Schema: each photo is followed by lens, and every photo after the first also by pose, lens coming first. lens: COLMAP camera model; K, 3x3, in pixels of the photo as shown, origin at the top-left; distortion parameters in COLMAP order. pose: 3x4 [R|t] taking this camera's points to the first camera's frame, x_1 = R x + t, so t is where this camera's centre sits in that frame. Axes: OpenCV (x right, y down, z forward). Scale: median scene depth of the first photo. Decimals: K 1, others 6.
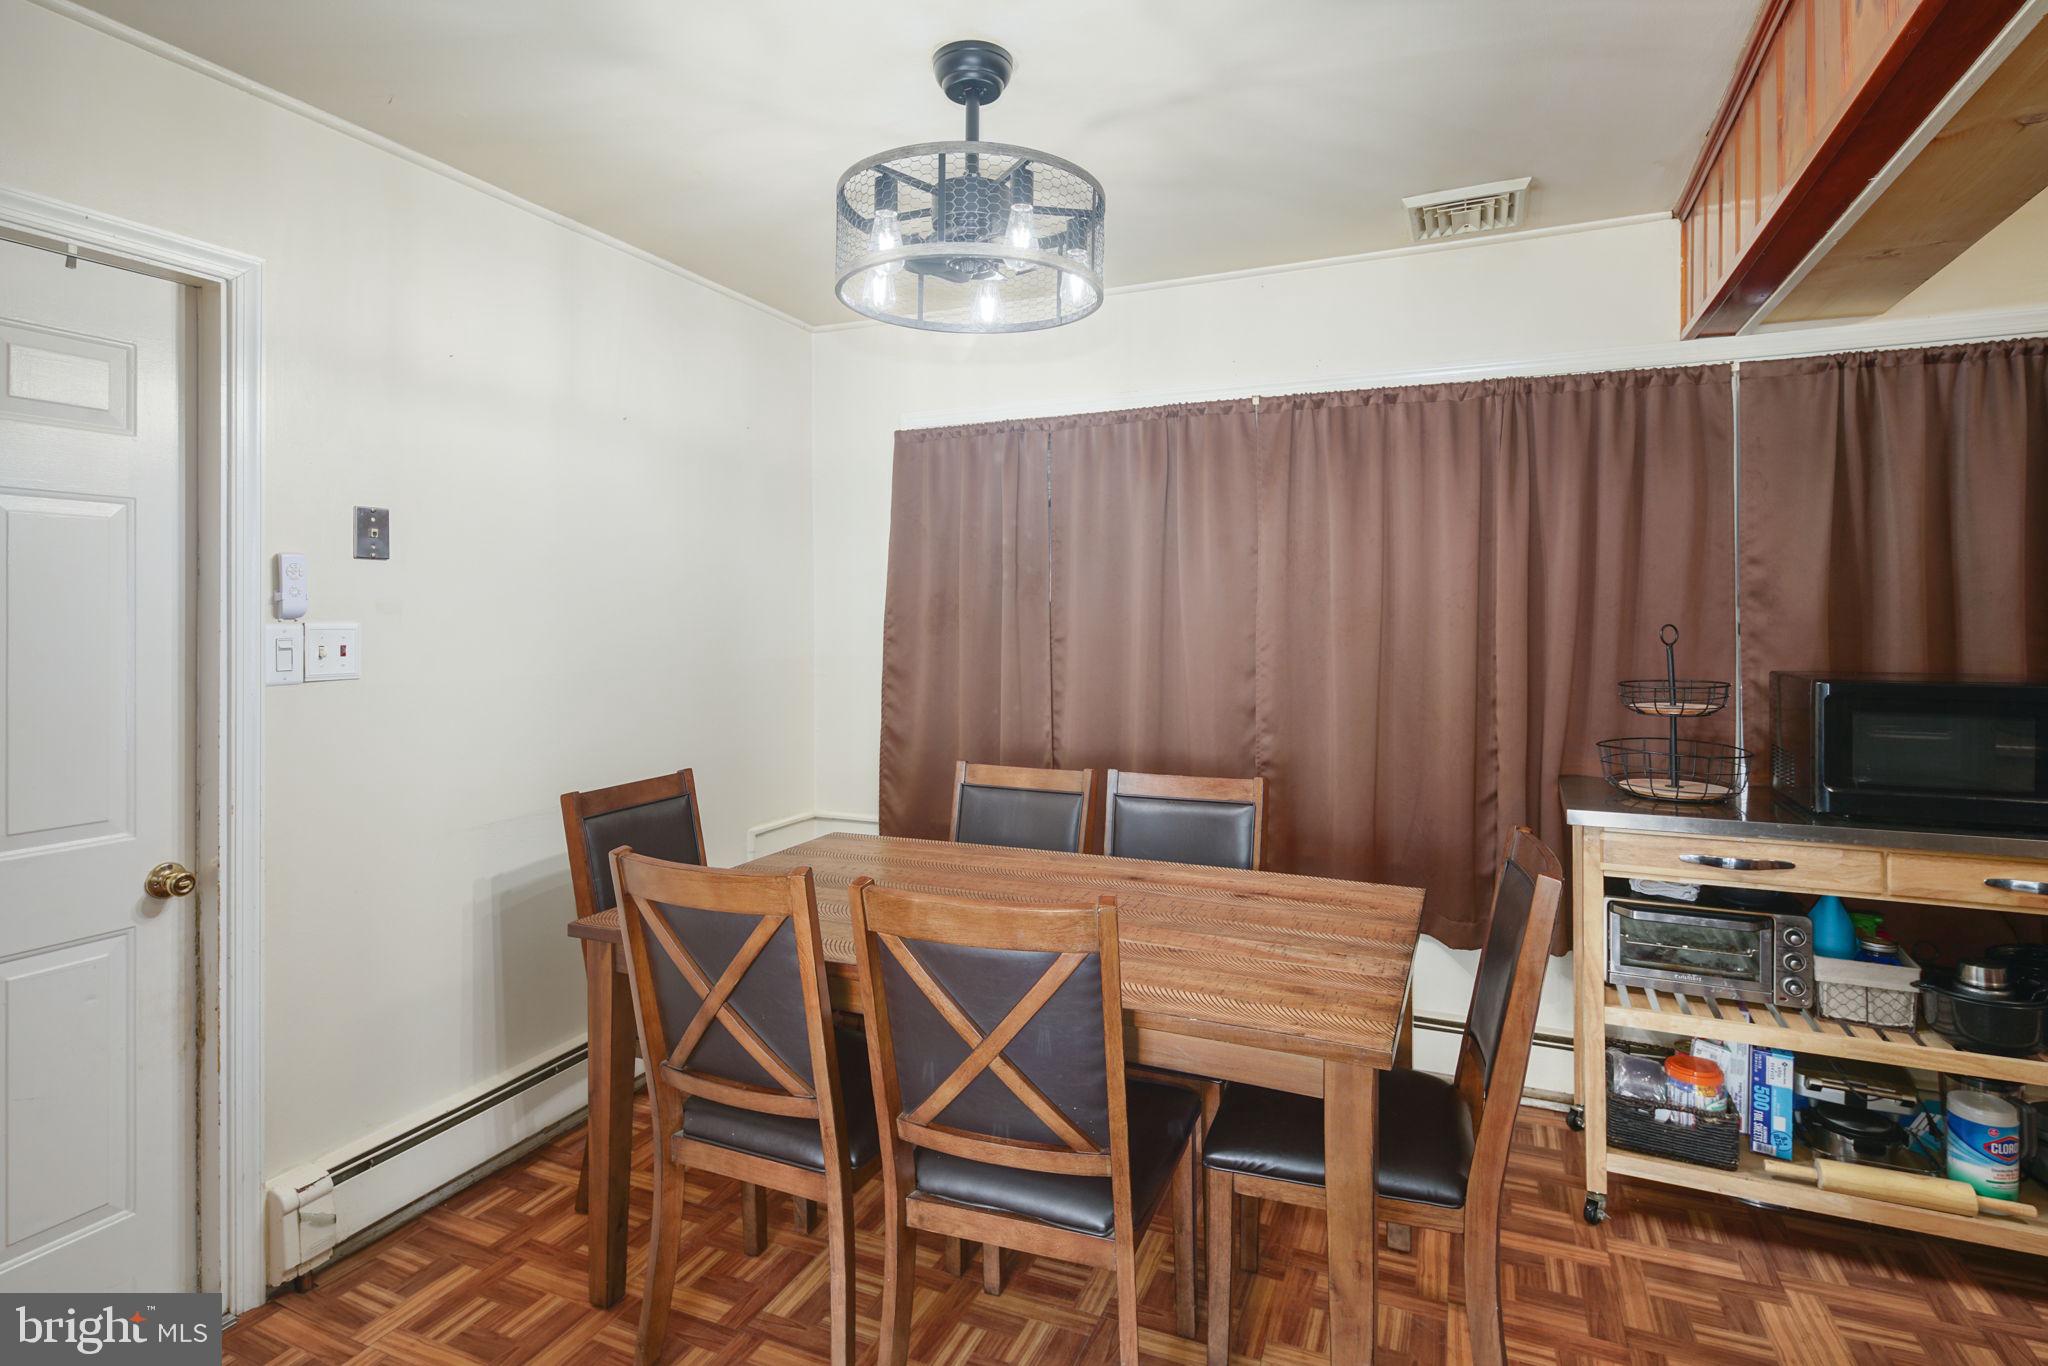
lens RADIAL K [[1009.0, 0, 1006.9], [0, 1009.0, 614.0], [0, 0, 1]] dist [0.002750, -0.005065]
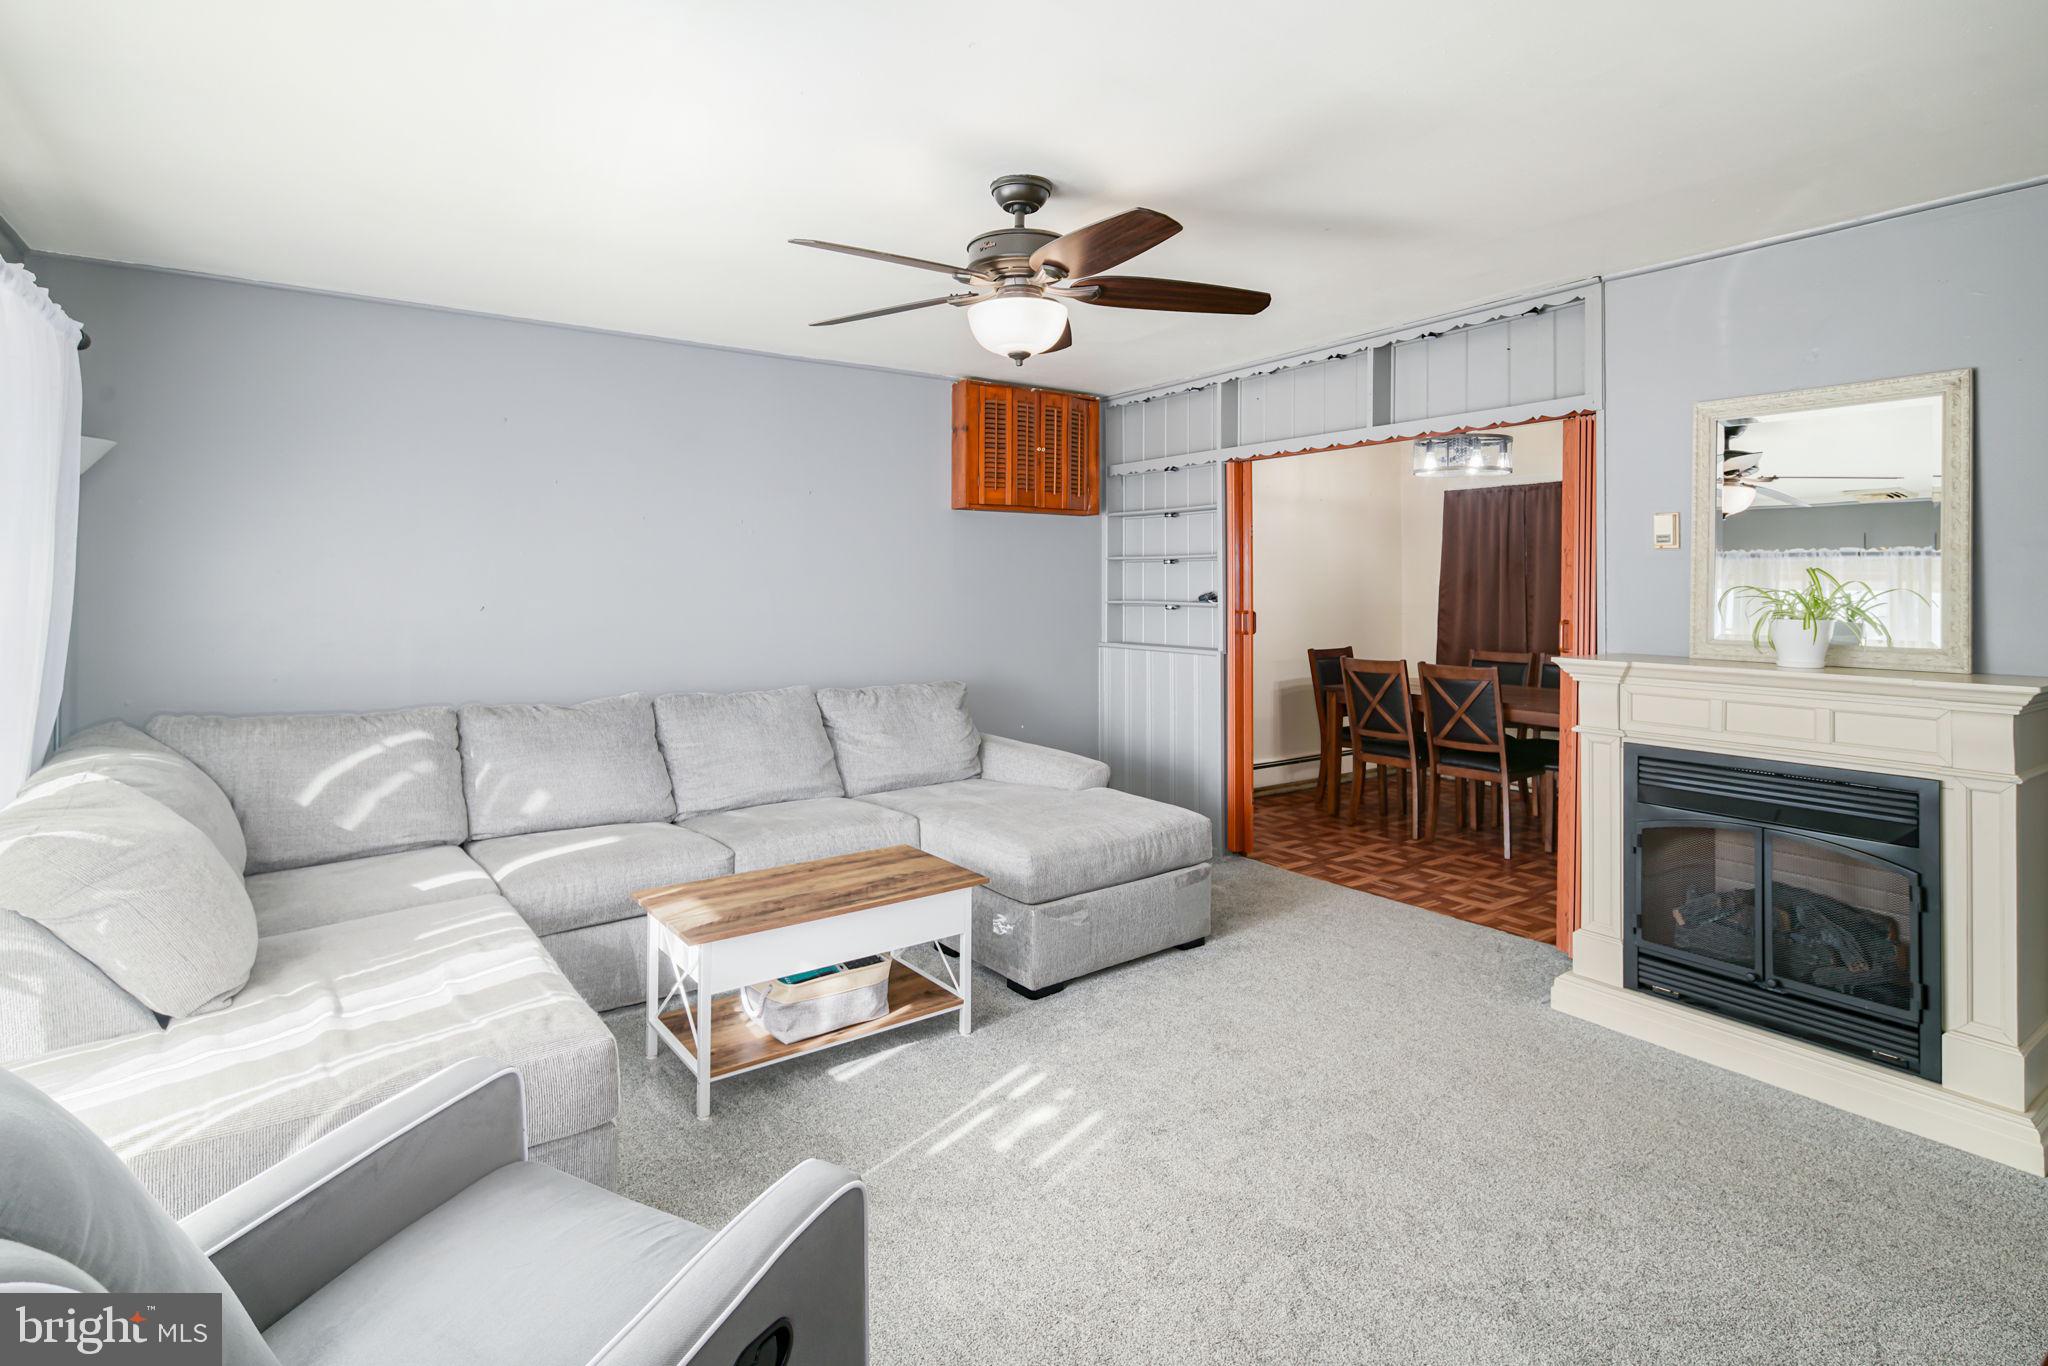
lens RADIAL K [[1035.9, 0, 1030.3], [0, 1035.9, 564.0], [0, 0, 1]] dist [0.003648, 0.000267]
pose [[0.867698, -0.004186, -0.497074, 0.339694], [-0.001225, 0.999944, -0.010558, -0.024571], [0.497090, 0.009770, 0.867644, -2.033758]]
